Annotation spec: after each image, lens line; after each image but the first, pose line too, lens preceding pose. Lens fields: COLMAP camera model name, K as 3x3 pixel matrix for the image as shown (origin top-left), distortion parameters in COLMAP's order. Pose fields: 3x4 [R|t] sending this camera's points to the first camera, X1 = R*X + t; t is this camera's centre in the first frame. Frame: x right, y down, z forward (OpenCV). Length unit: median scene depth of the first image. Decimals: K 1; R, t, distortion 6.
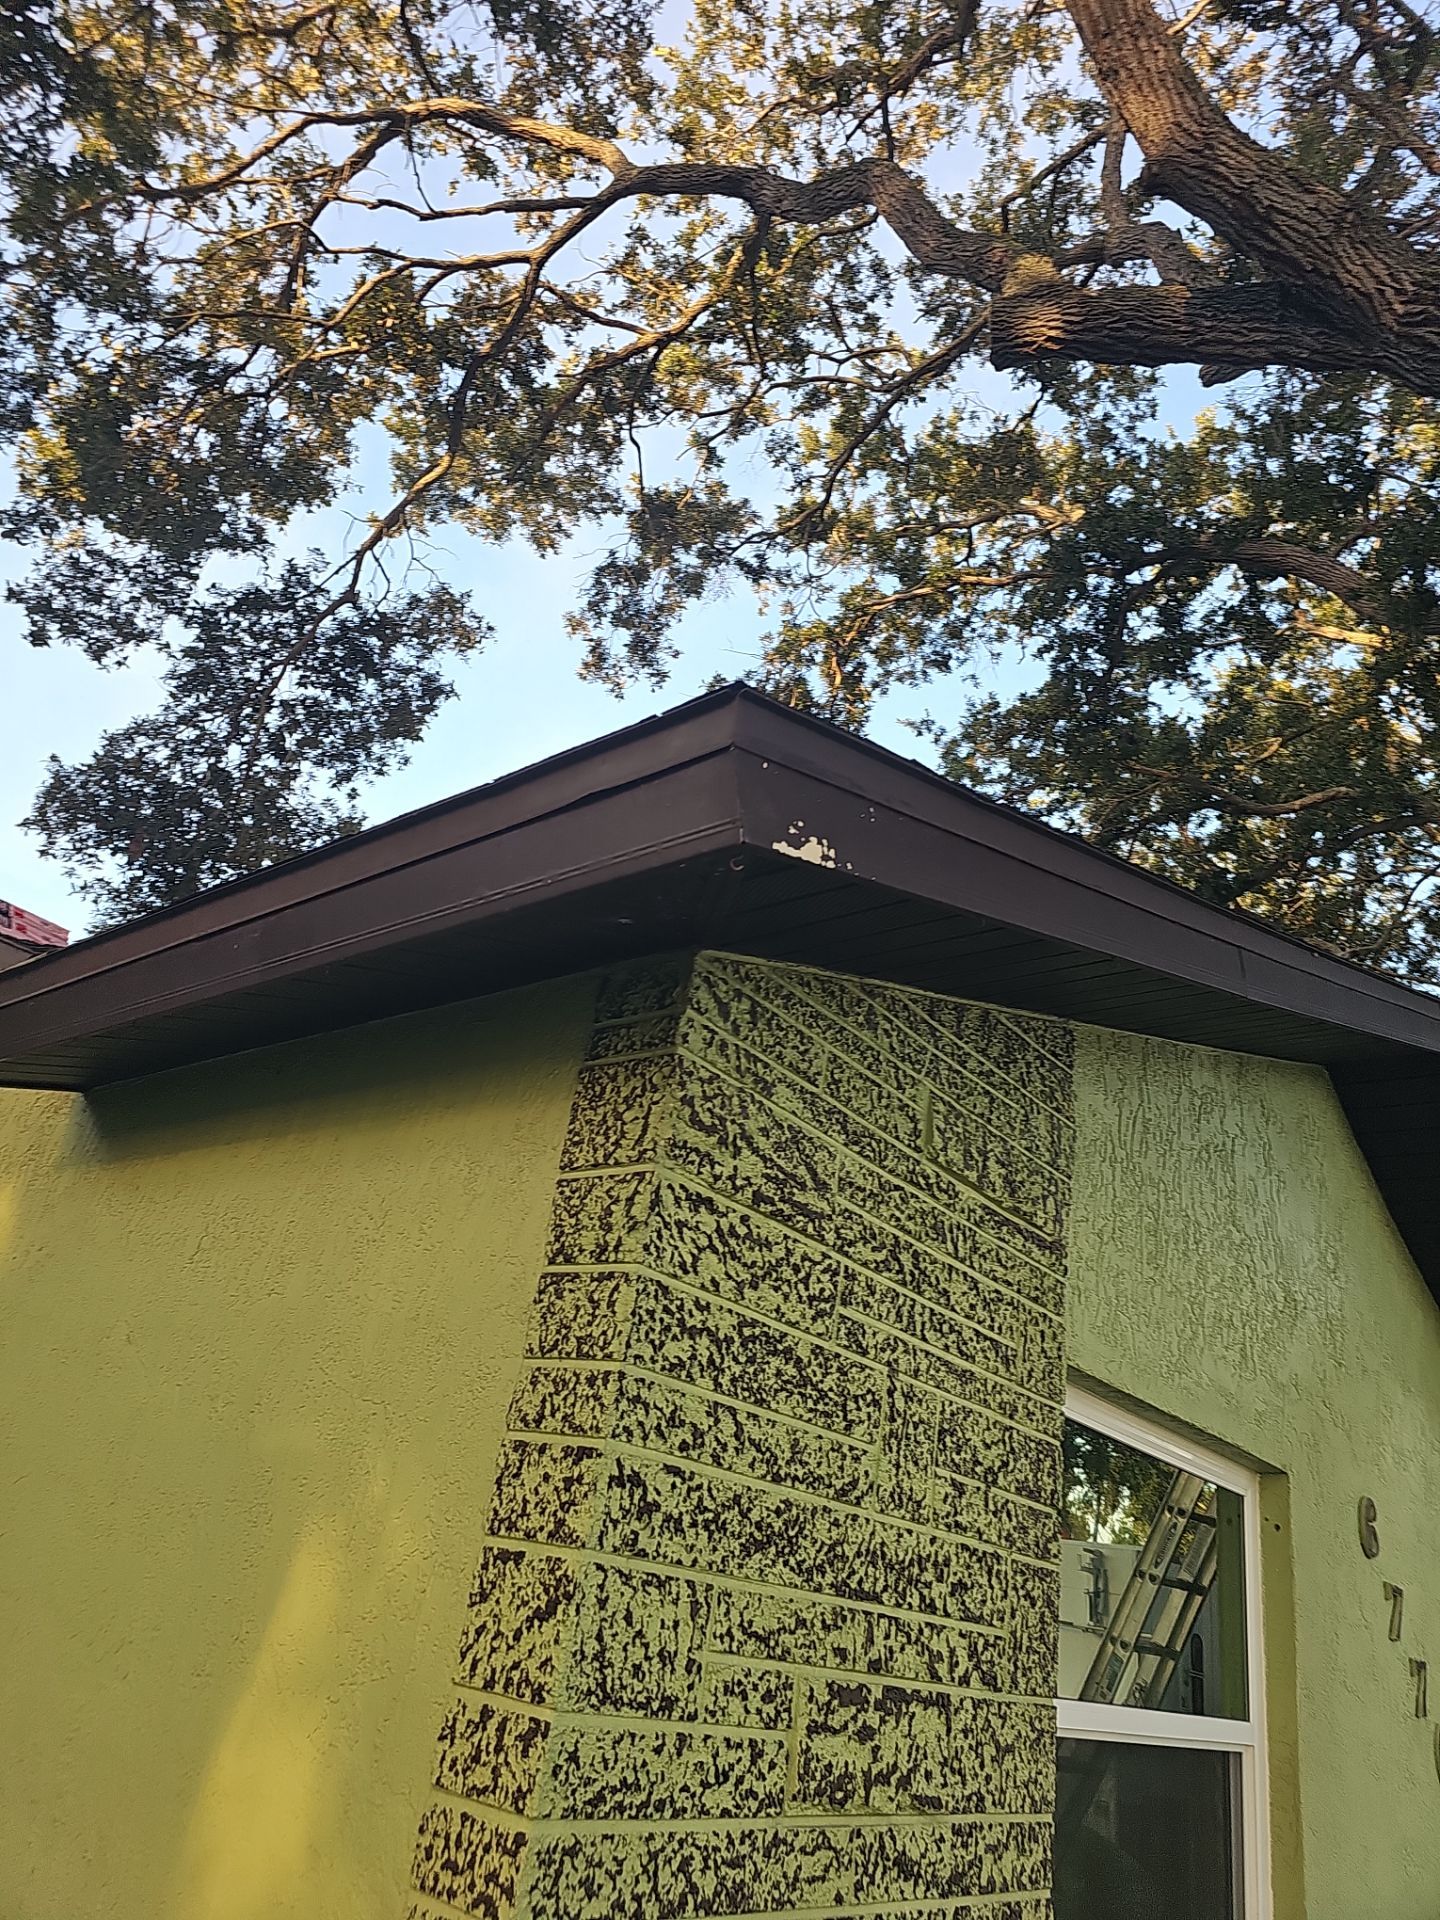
lens RADIAL K [[1244.6, 0, 684.7], [0, 1244.6, 955.7], [0, 0, 1]] dist [0.047848, -0.036812]
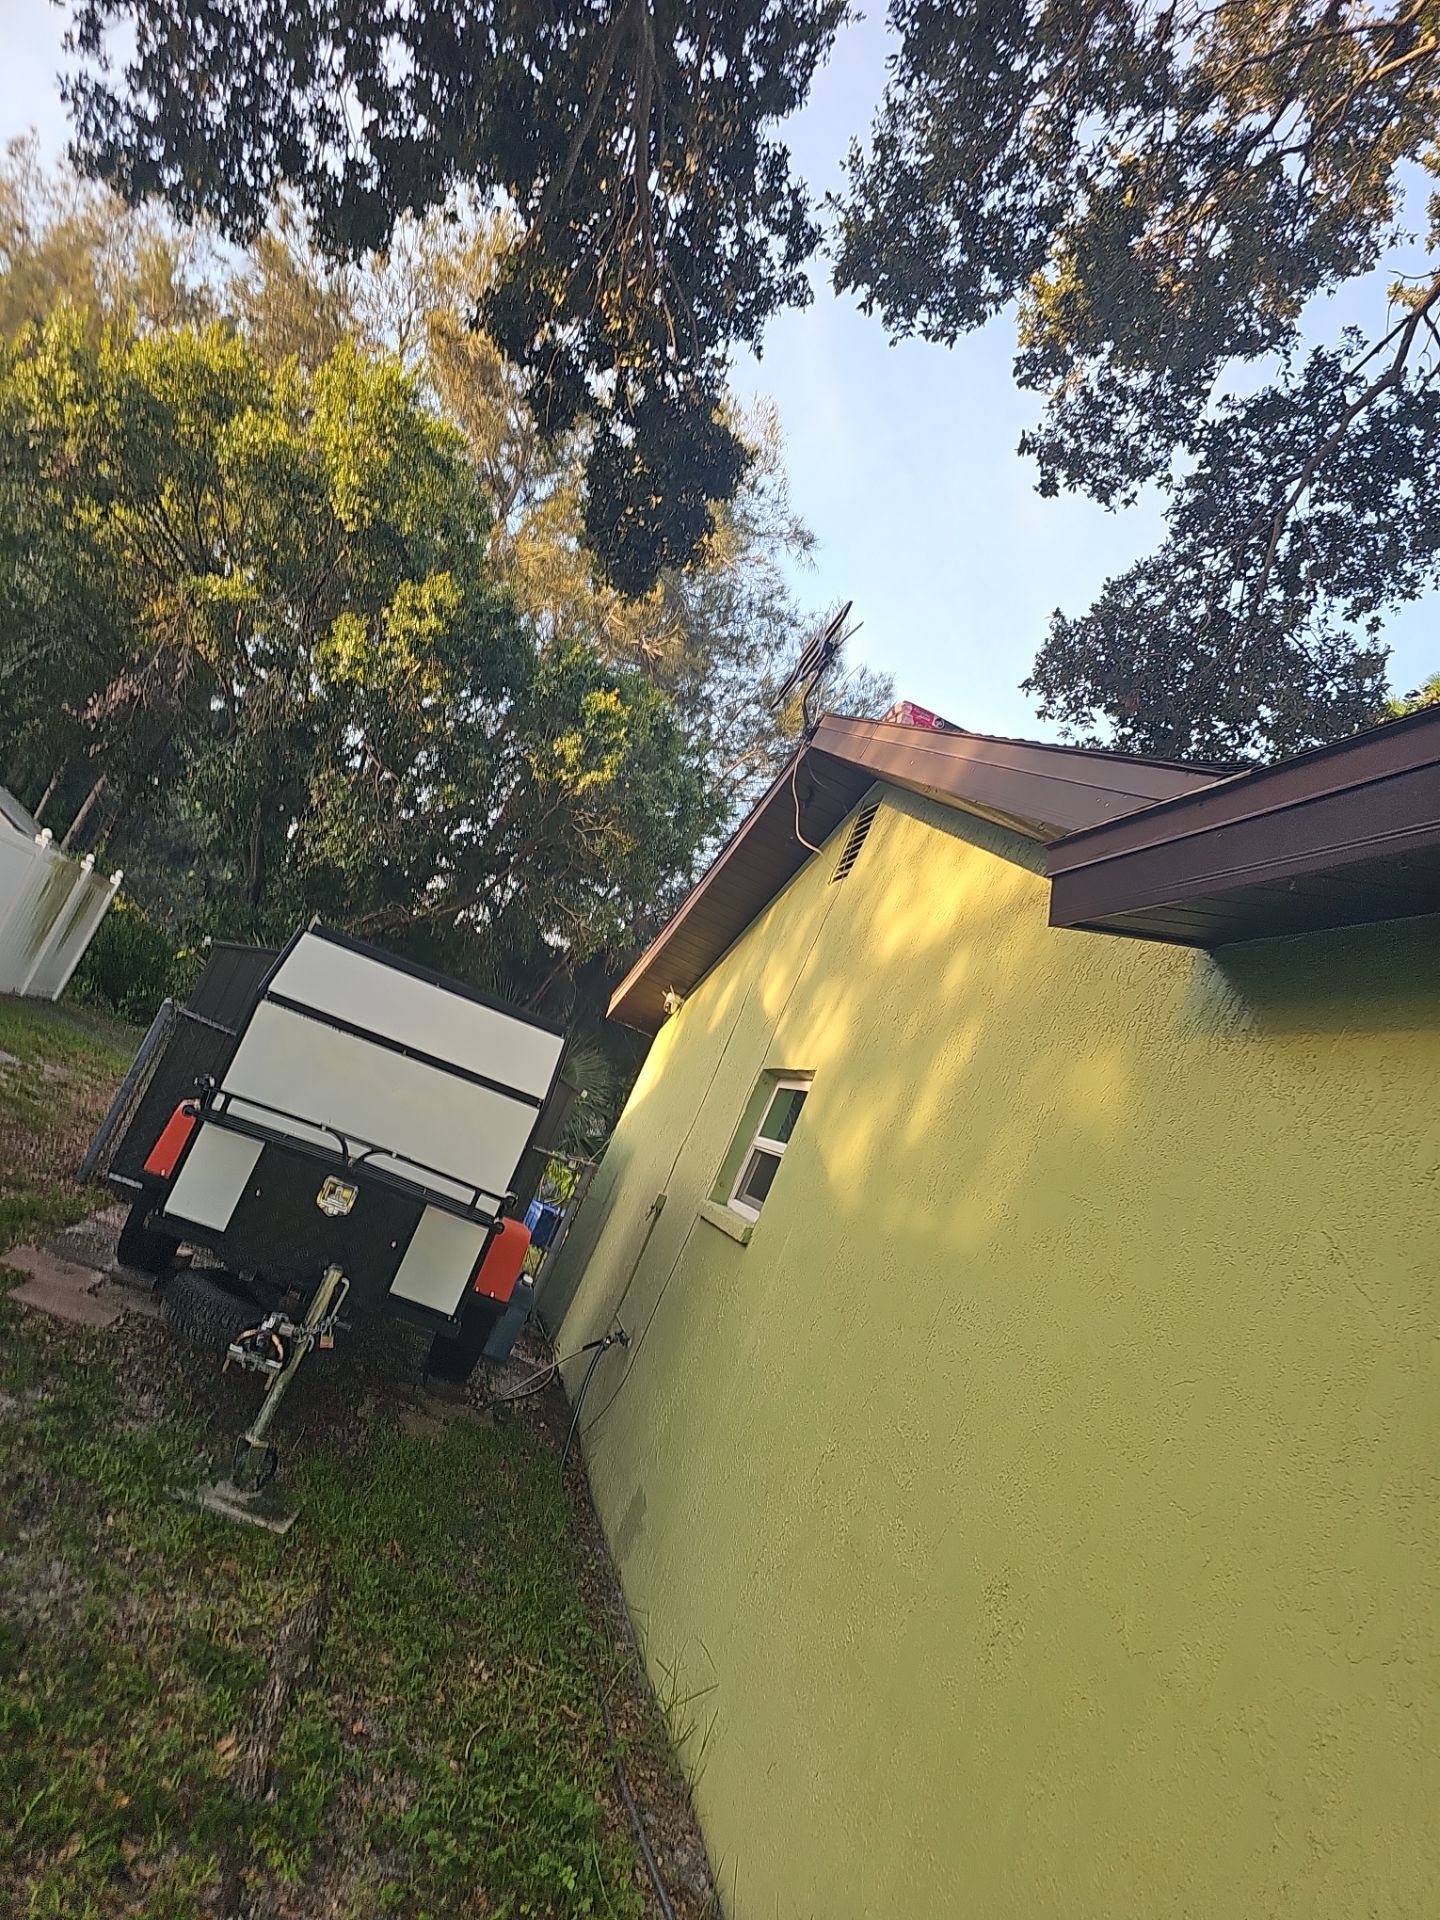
lens RADIAL K [[1233.3, 0, 732.5], [0, 1233.3, 980.1], [0, 0, 1]] dist [0.051817, -0.032974]
pose [[0.794331, 0.076948, -0.602592, -0.091854], [-0.006215, 0.992923, 0.118598, 0.012761], [0.607454, -0.090461, 0.789187, 0.052673]]
